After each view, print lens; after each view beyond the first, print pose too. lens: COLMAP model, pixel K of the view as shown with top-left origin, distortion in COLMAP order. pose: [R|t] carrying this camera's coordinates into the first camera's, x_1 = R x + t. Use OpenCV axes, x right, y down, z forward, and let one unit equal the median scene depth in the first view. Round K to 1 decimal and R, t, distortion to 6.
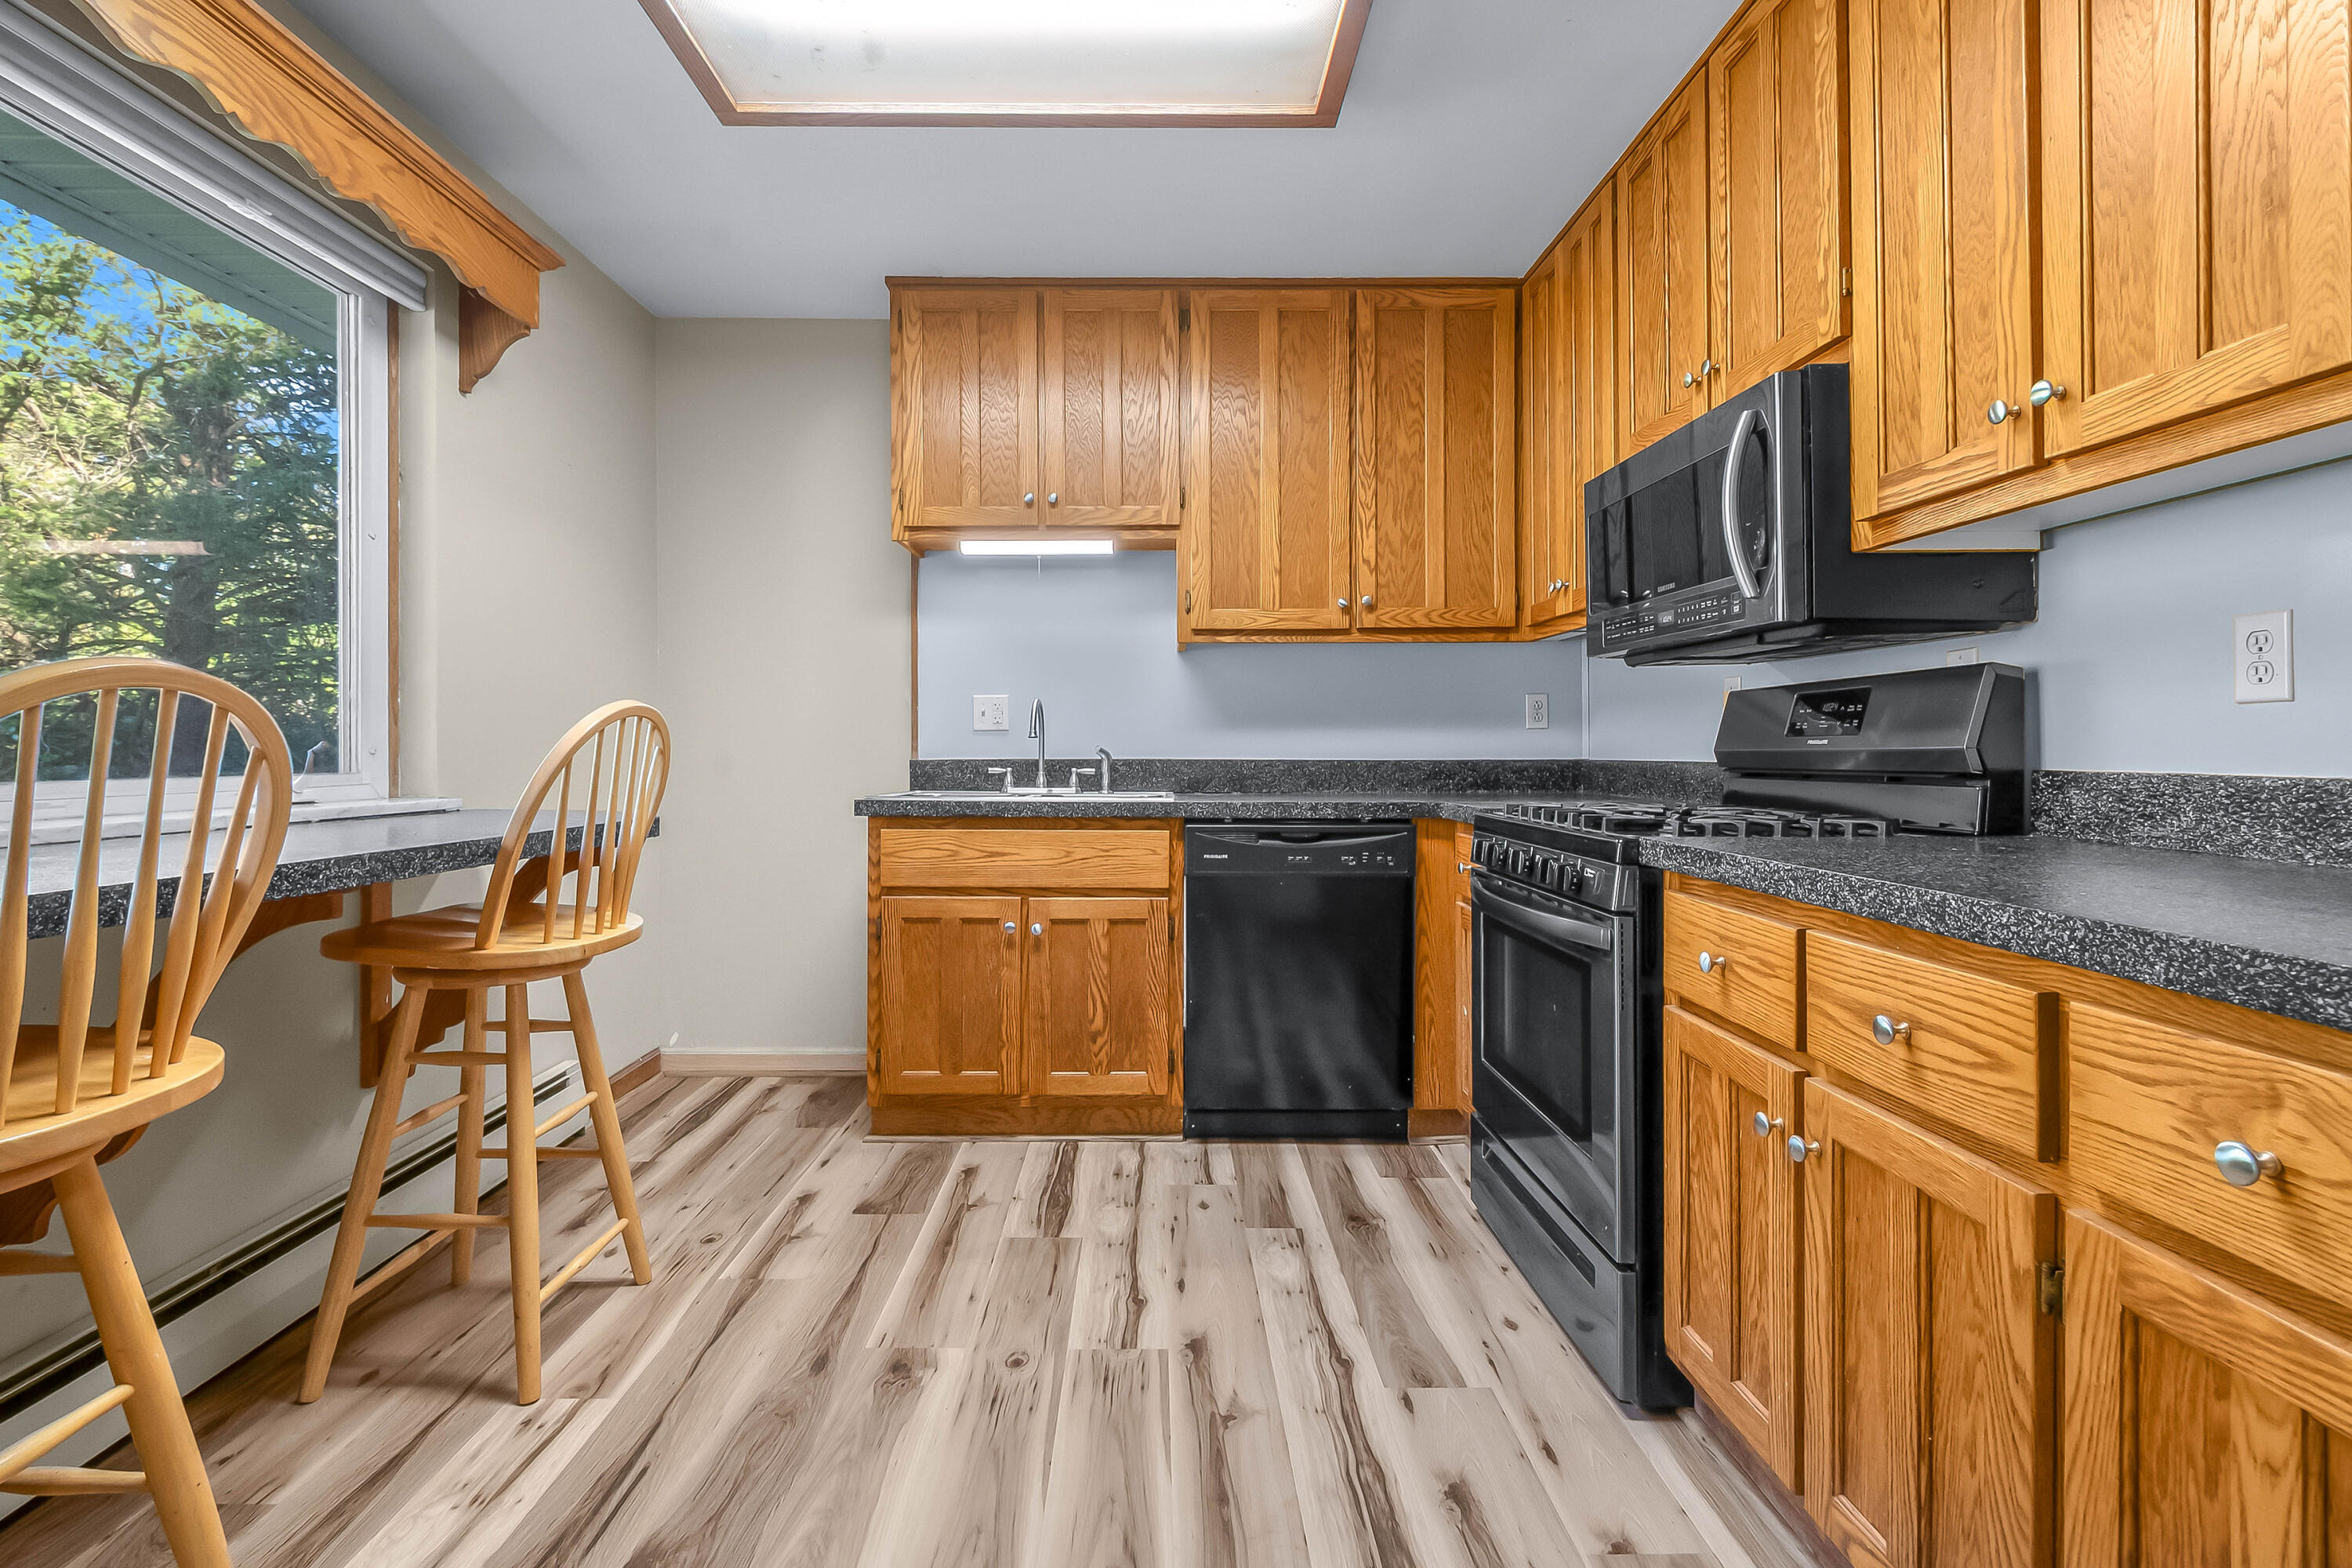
lens RADIAL K [[1051.1, 0, 1150.8], [0, 1051.1, 741.5], [0, 0, 1]] dist [0.001110, -0.003537]
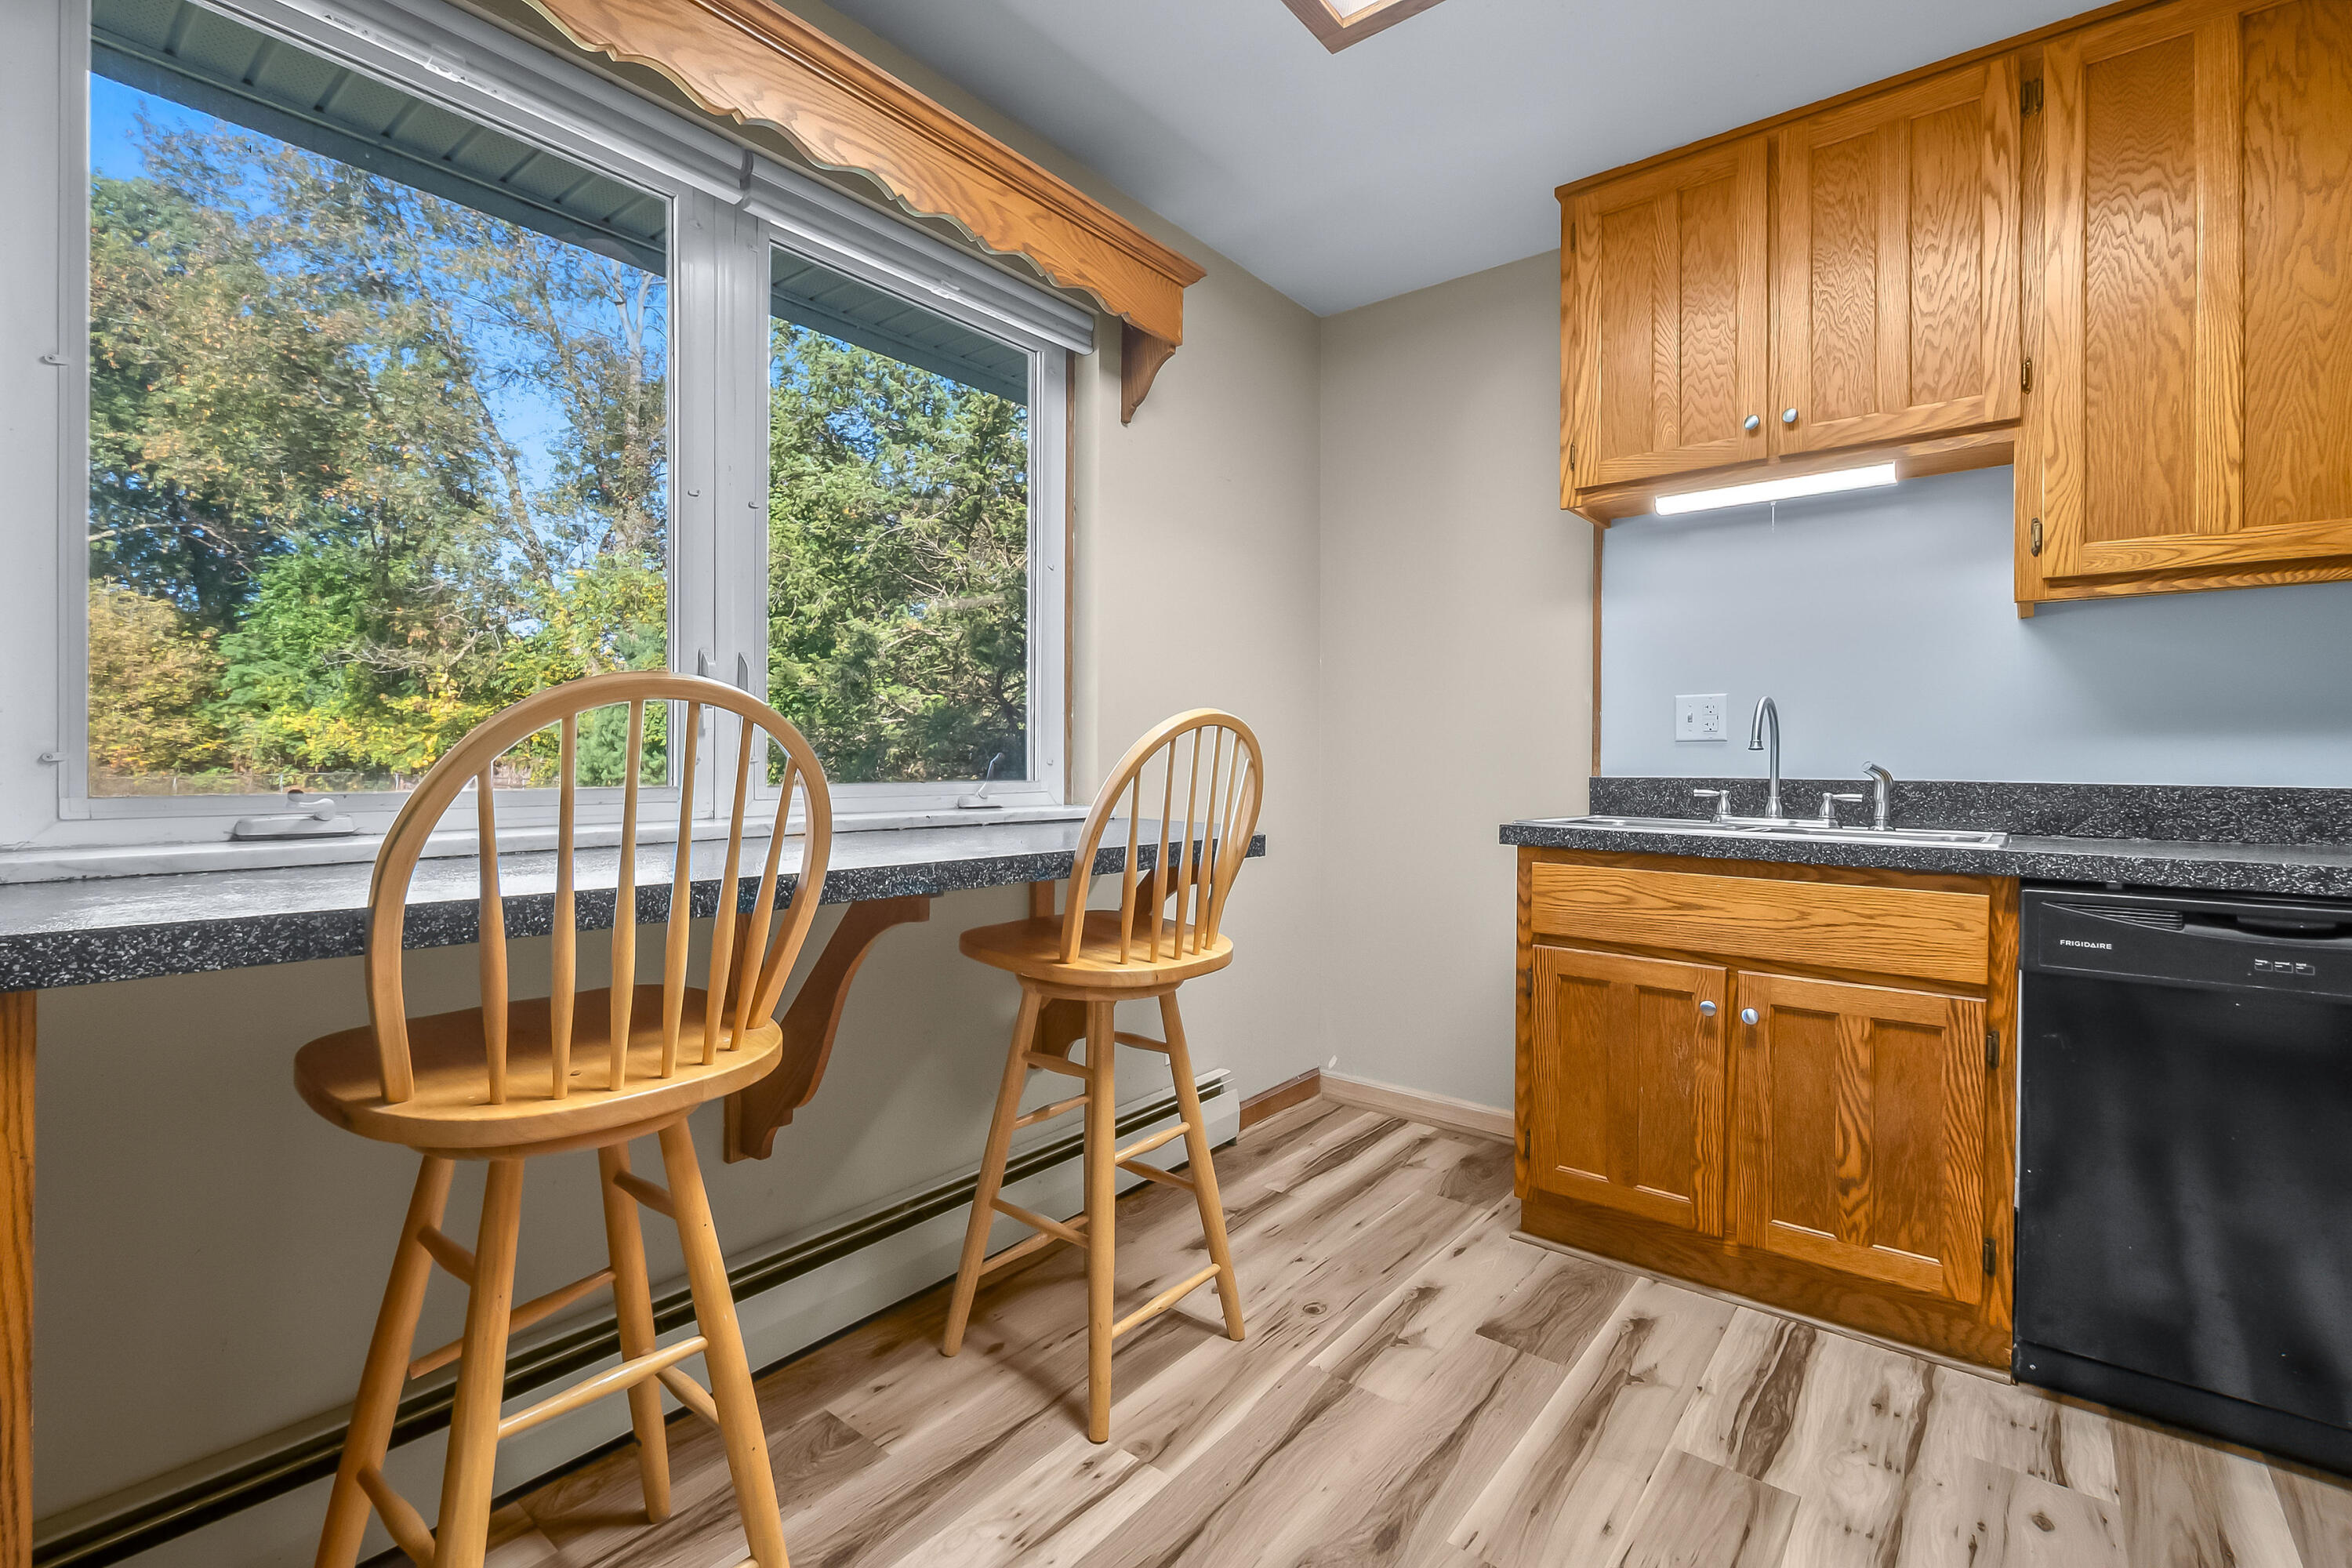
lens RADIAL K [[1051.1, 0, 1128.9], [0, 1051.1, 762.7], [0, 0, 1]] dist [0.001110, -0.003537]
pose [[0.765841, 0.007275, -0.642988, 0.030249], [-0.002530, 0.999962, 0.008301, 0.000435], [0.643025, -0.004730, 0.765831, 0.196809]]
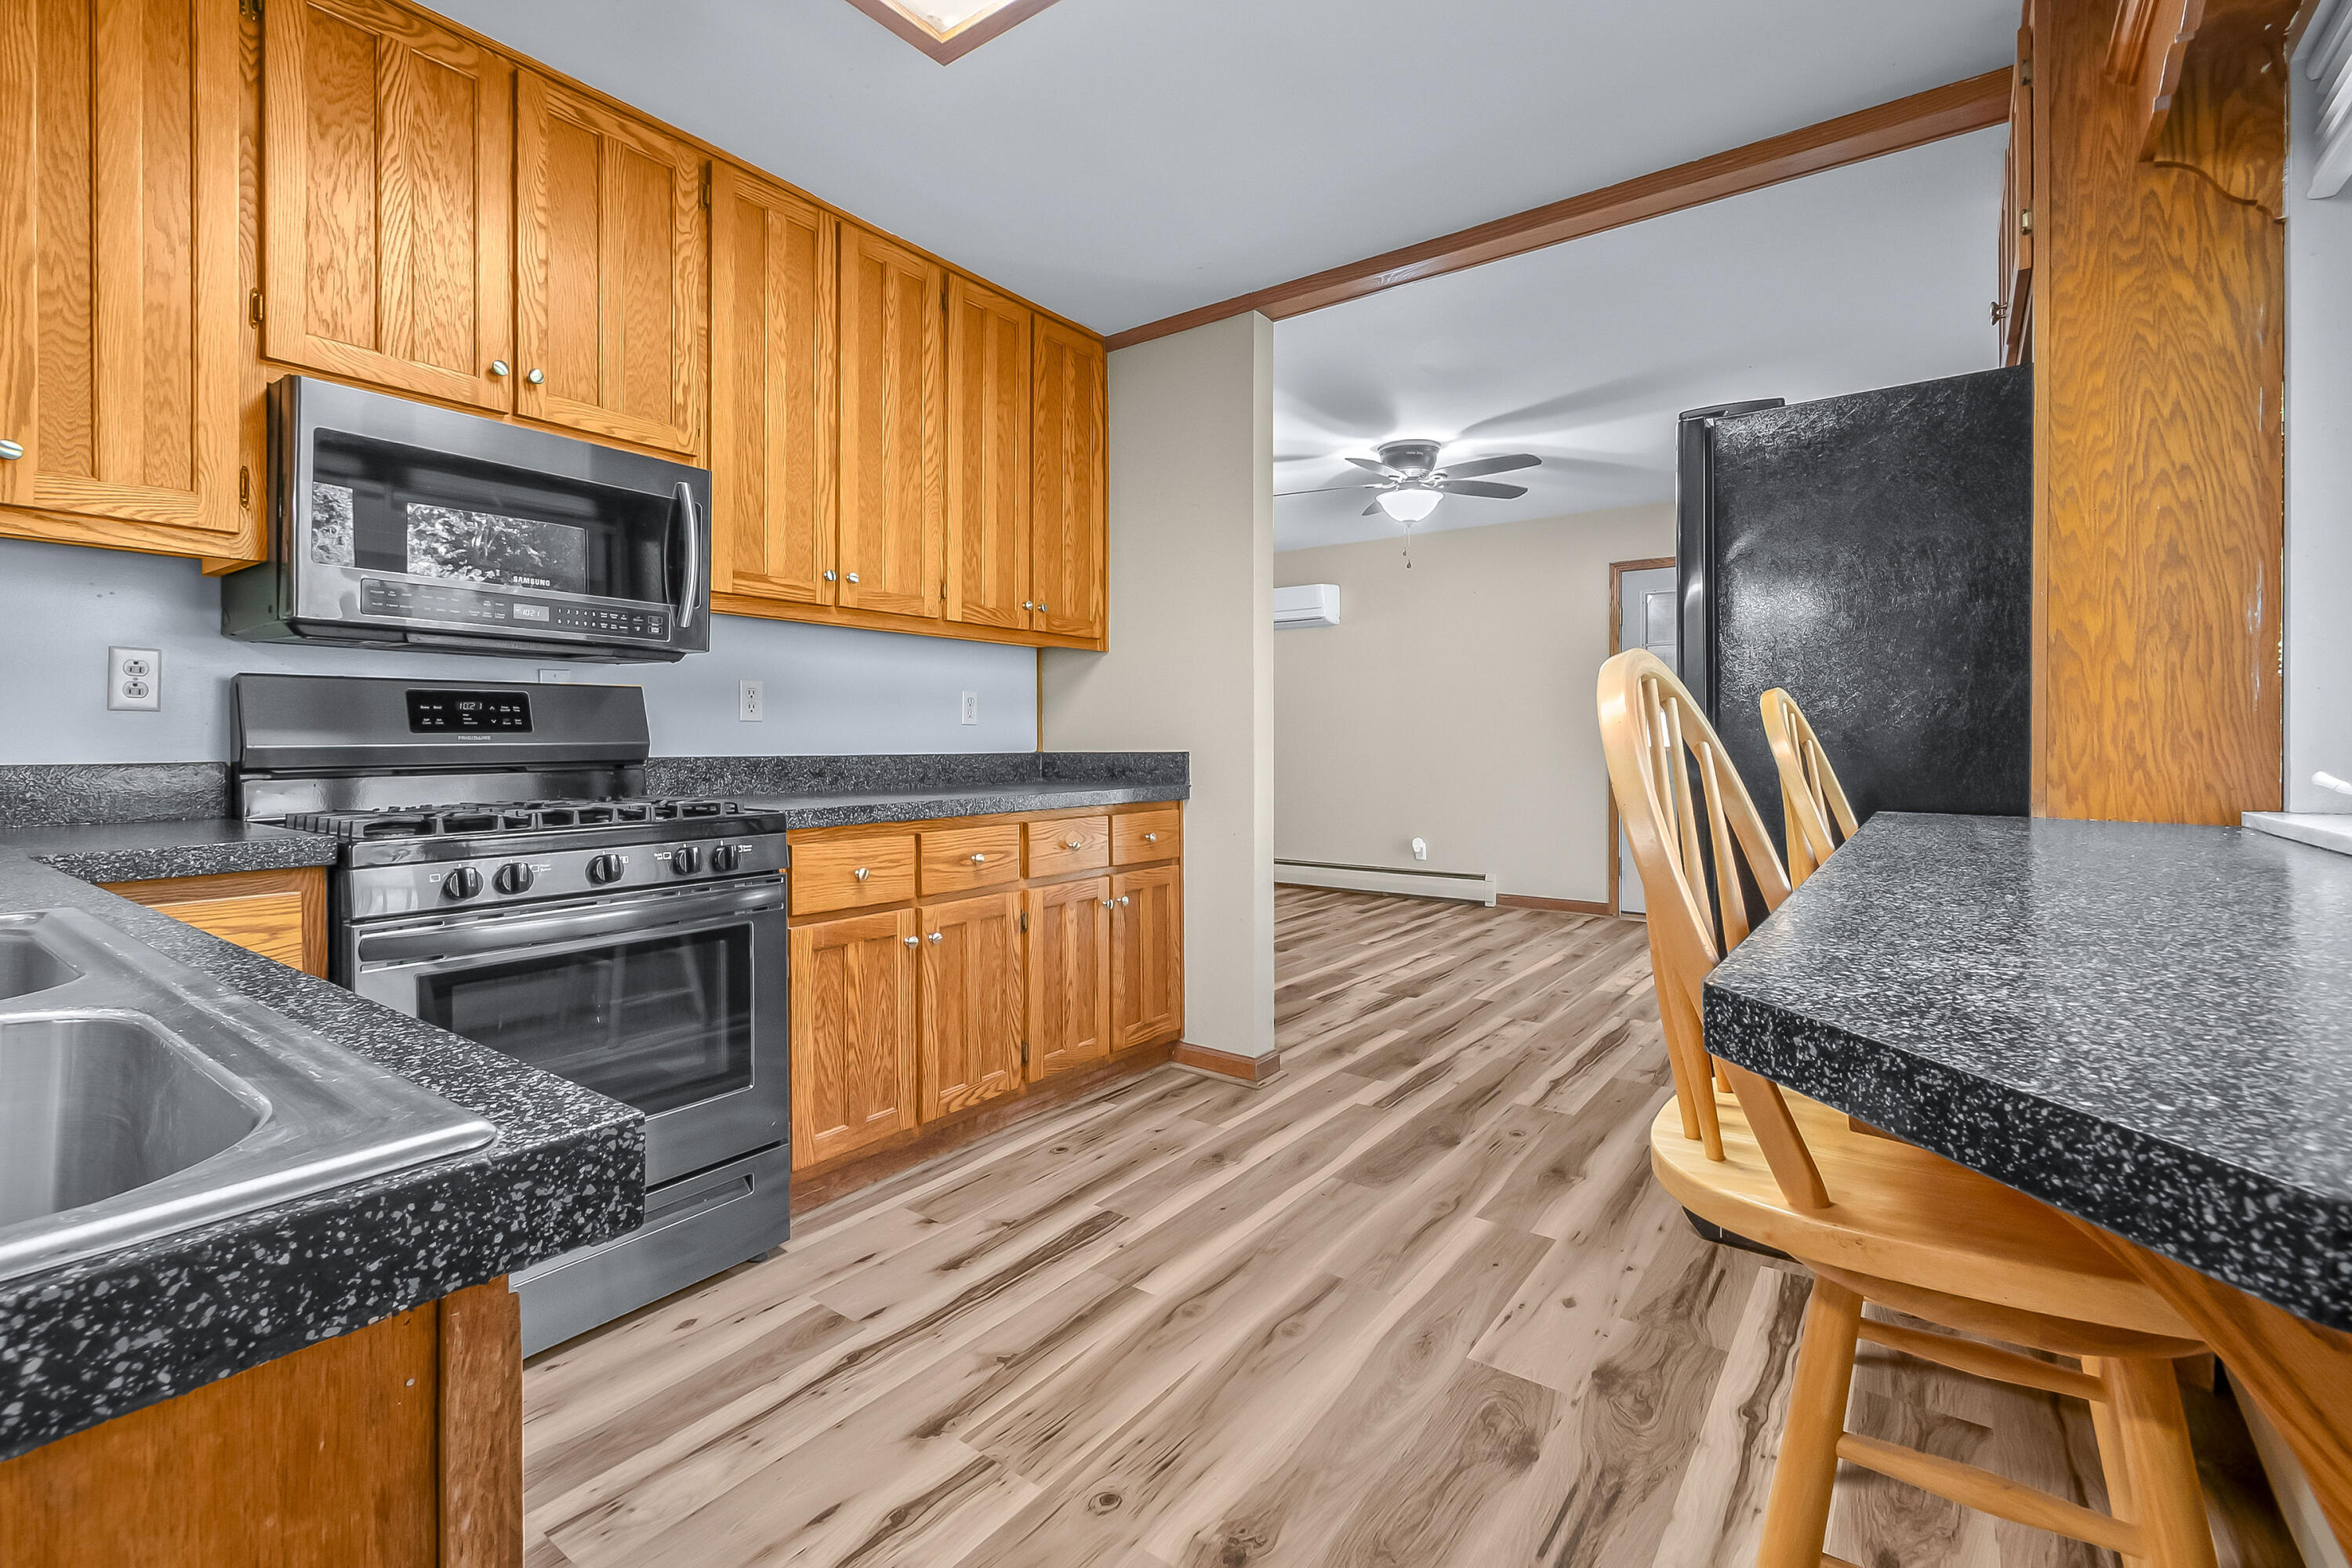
lens RADIAL K [[1051.1, 0, 1139.4], [0, 1051.1, 742.0], [0, 0, 1]] dist [0.001110, -0.003537]
pose [[-0.795949, 0.001016, 0.605363, -0.475343], [-0.002521, 0.999984, -0.004992, 0.007213], [-0.605358, -0.005500, -0.795934, 1.216736]]
